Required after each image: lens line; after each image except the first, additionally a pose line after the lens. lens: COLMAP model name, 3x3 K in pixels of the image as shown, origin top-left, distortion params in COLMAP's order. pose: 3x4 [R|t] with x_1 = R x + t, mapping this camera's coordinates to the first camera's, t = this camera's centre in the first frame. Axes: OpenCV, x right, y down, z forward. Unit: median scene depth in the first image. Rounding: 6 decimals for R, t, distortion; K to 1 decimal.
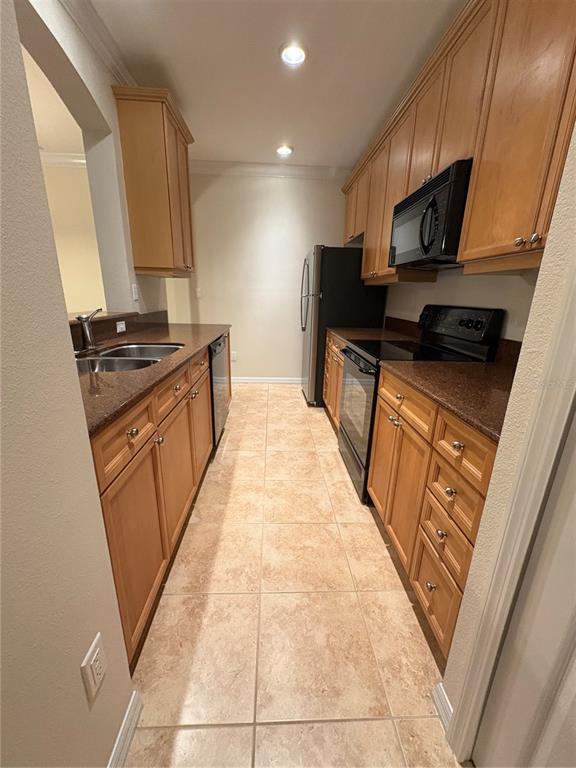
lens RADIAL K [[305.6, 0, 288.6], [0, 305.6, 384.0], [0, 0, 1]] dist [0.001261, 0.000323]
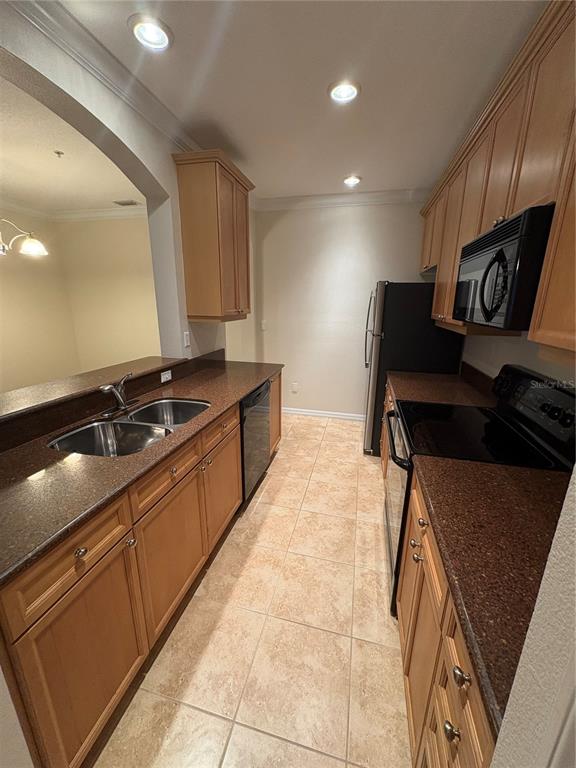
lens RADIAL K [[305.6, 0, 288.9], [0, 305.6, 384.5], [0, 0, 1]] dist [0.001261, 0.000323]
pose [[0.959244, 0.061920, -0.275712, 0.146531], [-0.069105, 0.997474, -0.016410, -0.168117], [0.274000, 0.034794, 0.961100, 0.102714]]
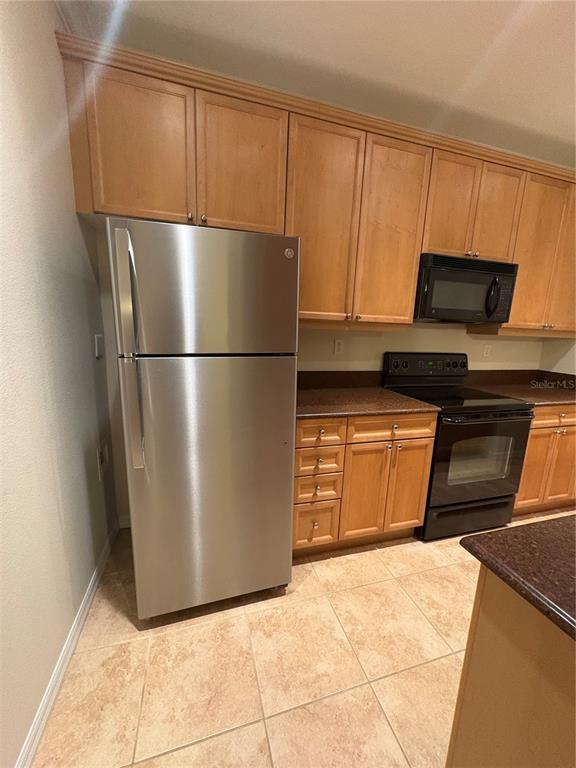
lens RADIAL K [[305.6, 0, 290.9], [0, 305.6, 387.6], [0, 0, 1]] dist [0.001261, 0.000323]
pose [[-0.247398, -0.219222, 0.943788, -0.478907], [0.225480, 0.934299, 0.276124, -0.539780], [-0.942313, 0.281118, -0.181713, 1.634871]]
